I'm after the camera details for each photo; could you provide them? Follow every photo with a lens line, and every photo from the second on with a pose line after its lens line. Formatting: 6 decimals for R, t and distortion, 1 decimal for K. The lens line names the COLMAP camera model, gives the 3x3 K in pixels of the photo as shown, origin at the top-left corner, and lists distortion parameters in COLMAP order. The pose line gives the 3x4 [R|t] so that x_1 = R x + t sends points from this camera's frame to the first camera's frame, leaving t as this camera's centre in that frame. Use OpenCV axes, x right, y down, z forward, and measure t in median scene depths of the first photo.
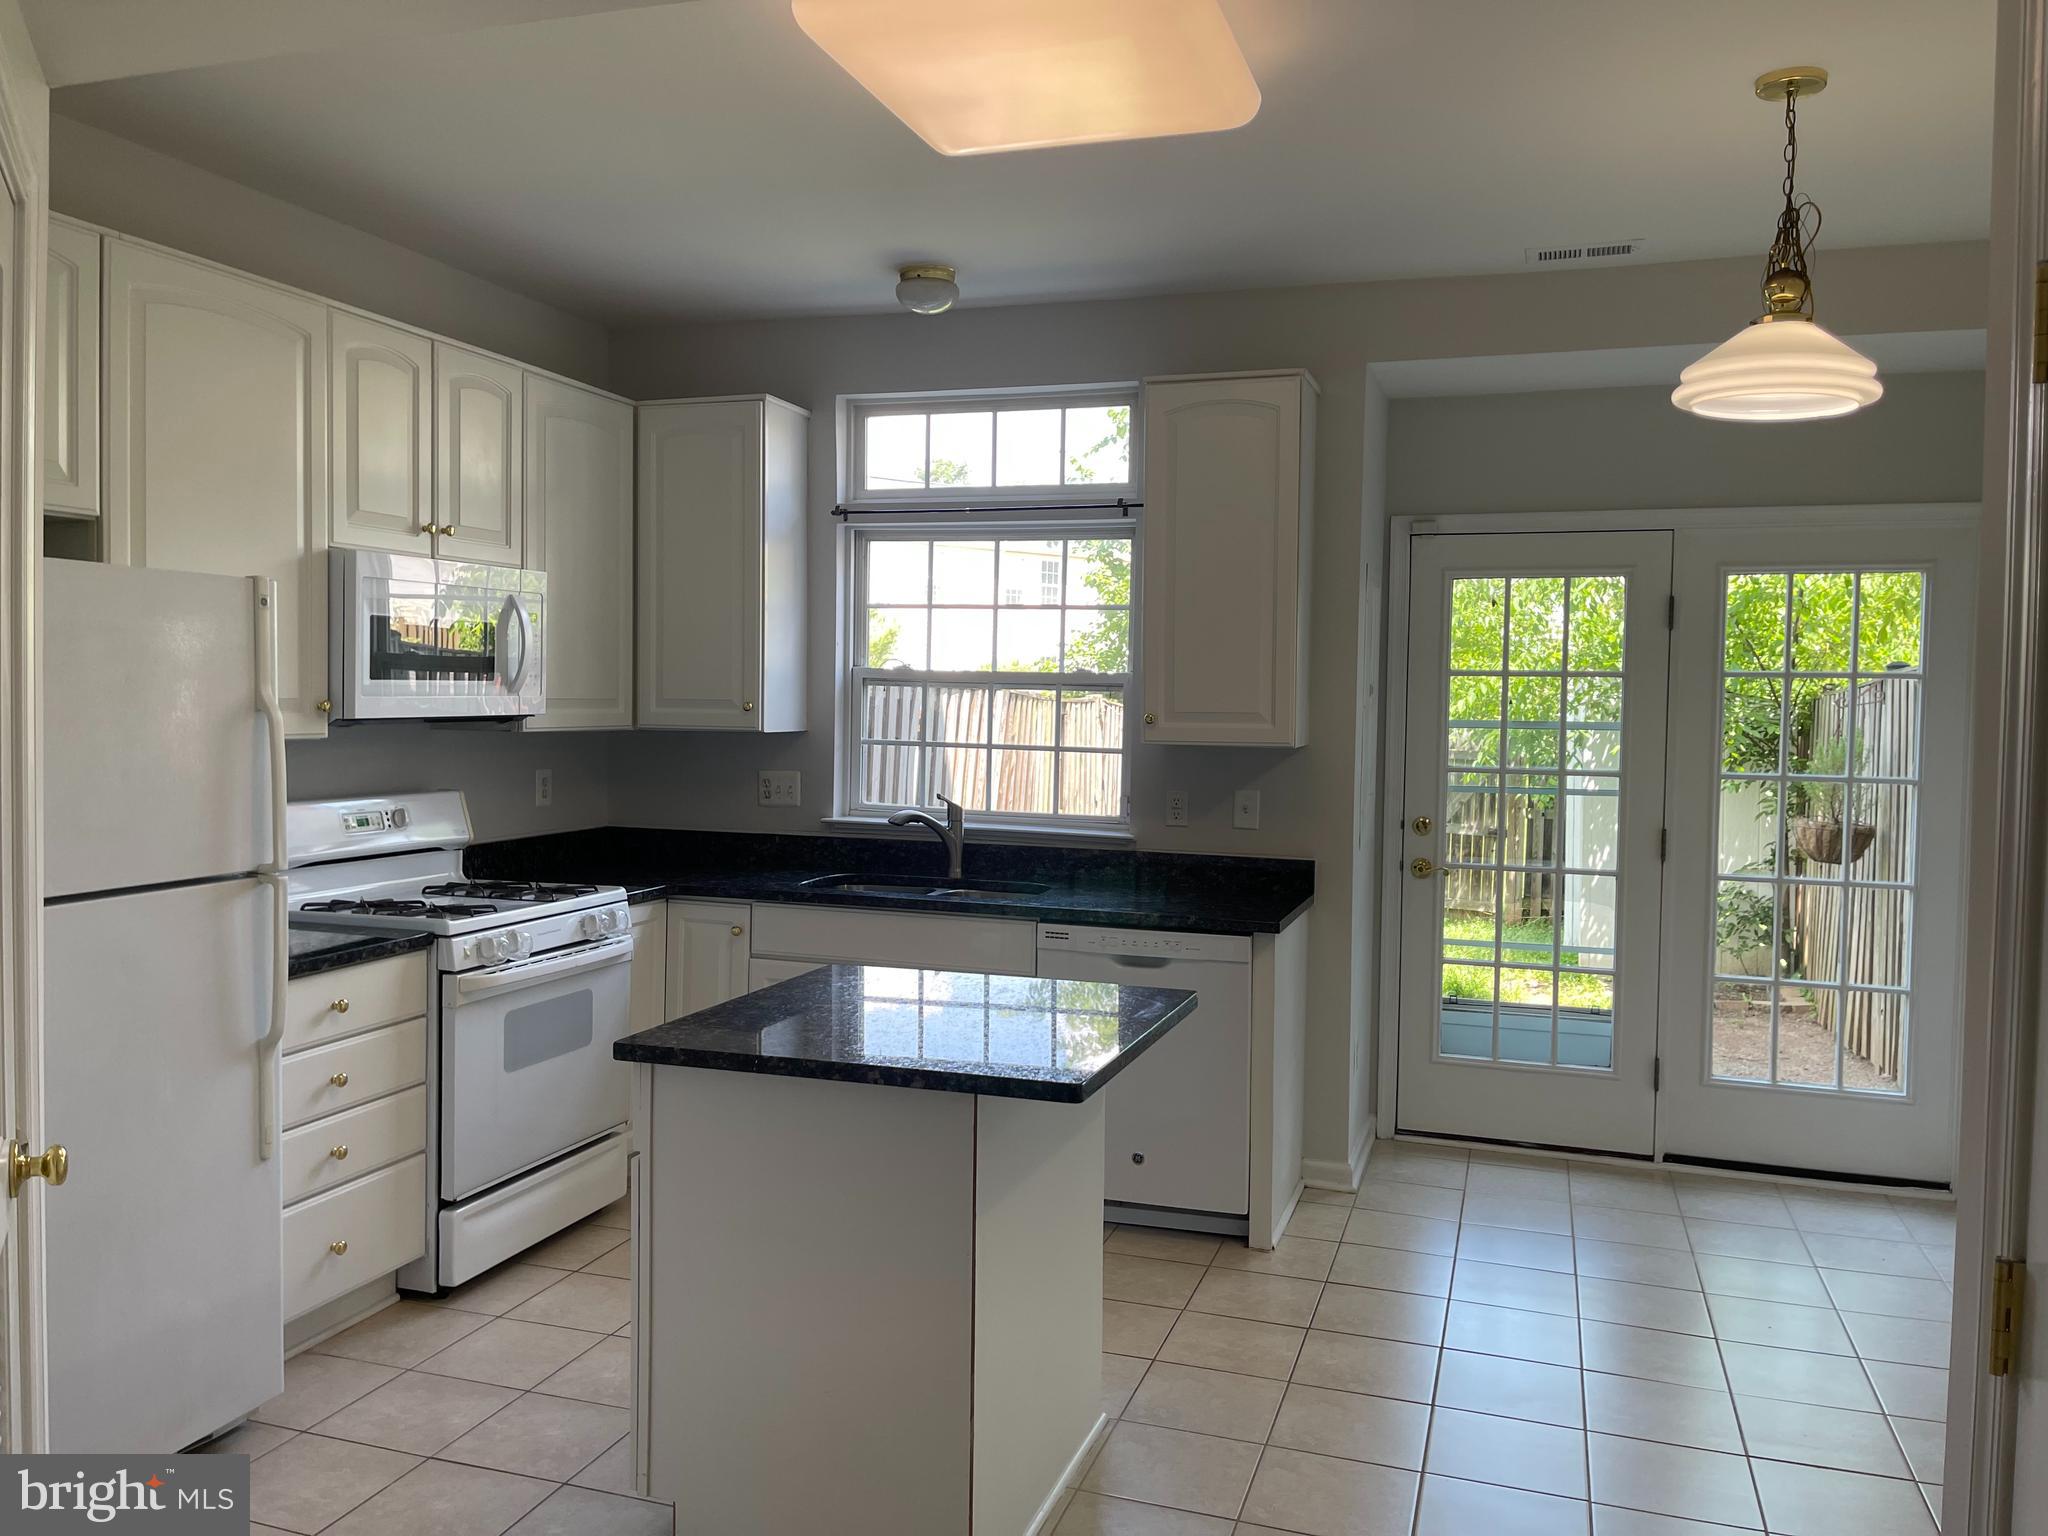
lens RADIAL K [[1550.4, 0, 1018.5], [0, 1550.4, 758.4], [0, 0, 1]] dist [0.073583, -0.090521]
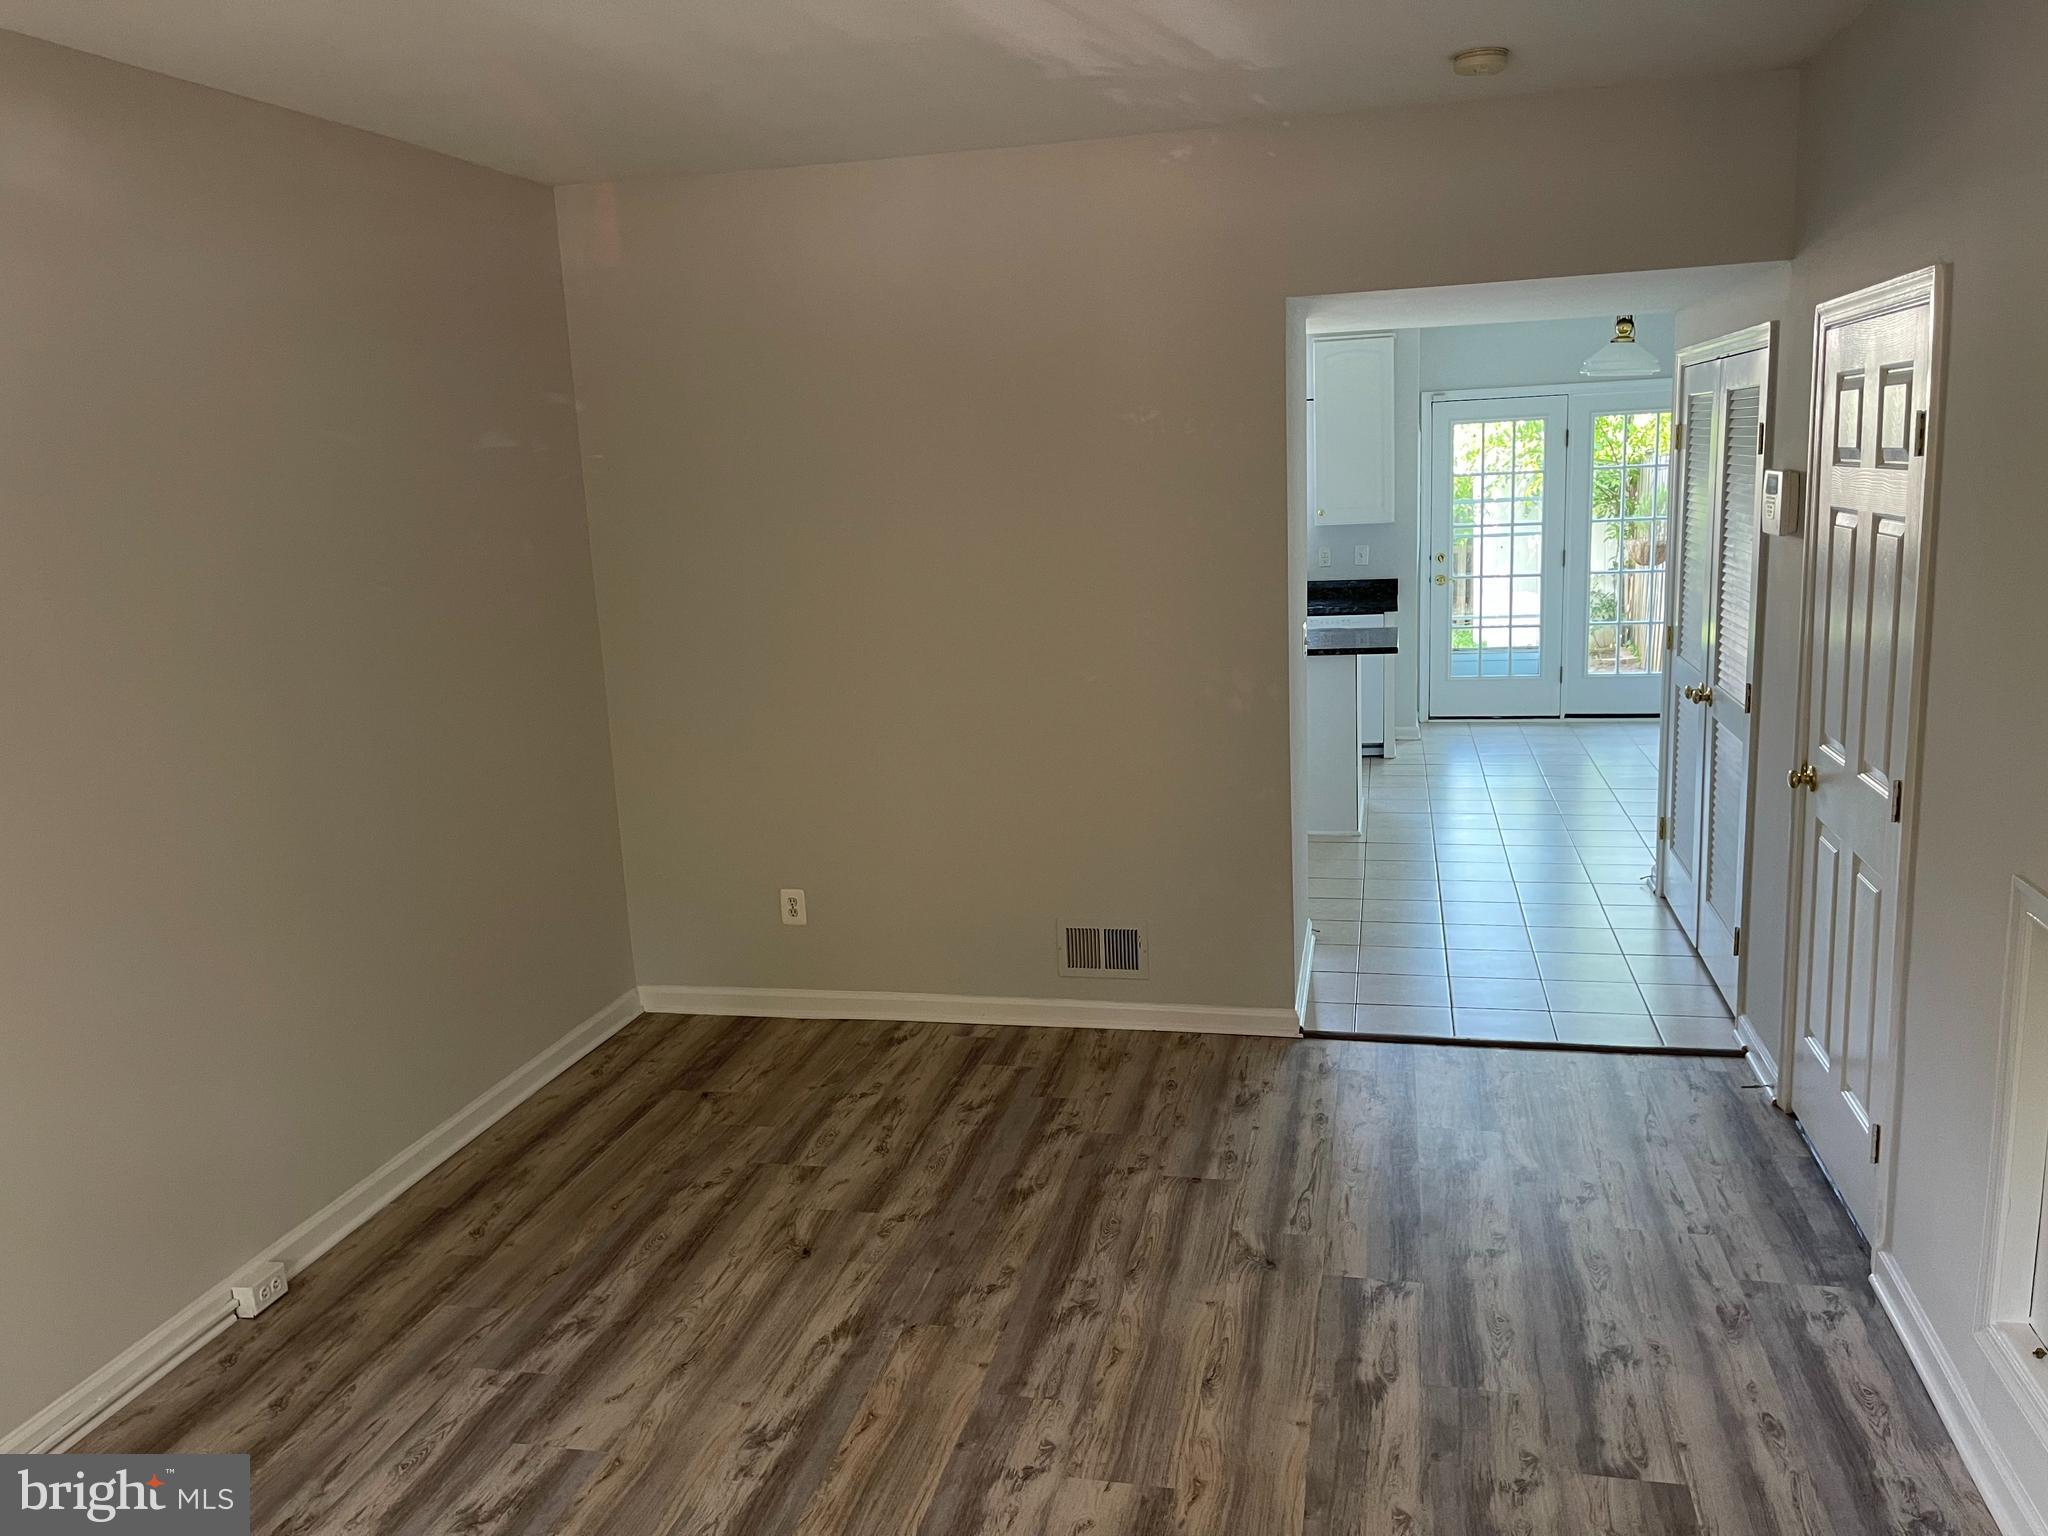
lens RADIAL K [[1550.4, 0, 1018.5], [0, 1550.4, 758.4], [0, 0, 1]] dist [0.073583, -0.090521]
pose [[0.993587, -0.078528, 0.081350, -0.443522], [0.065802, 0.986680, 0.148771, -0.033395], [-0.091950, -0.142464, 0.985520, -0.898344]]
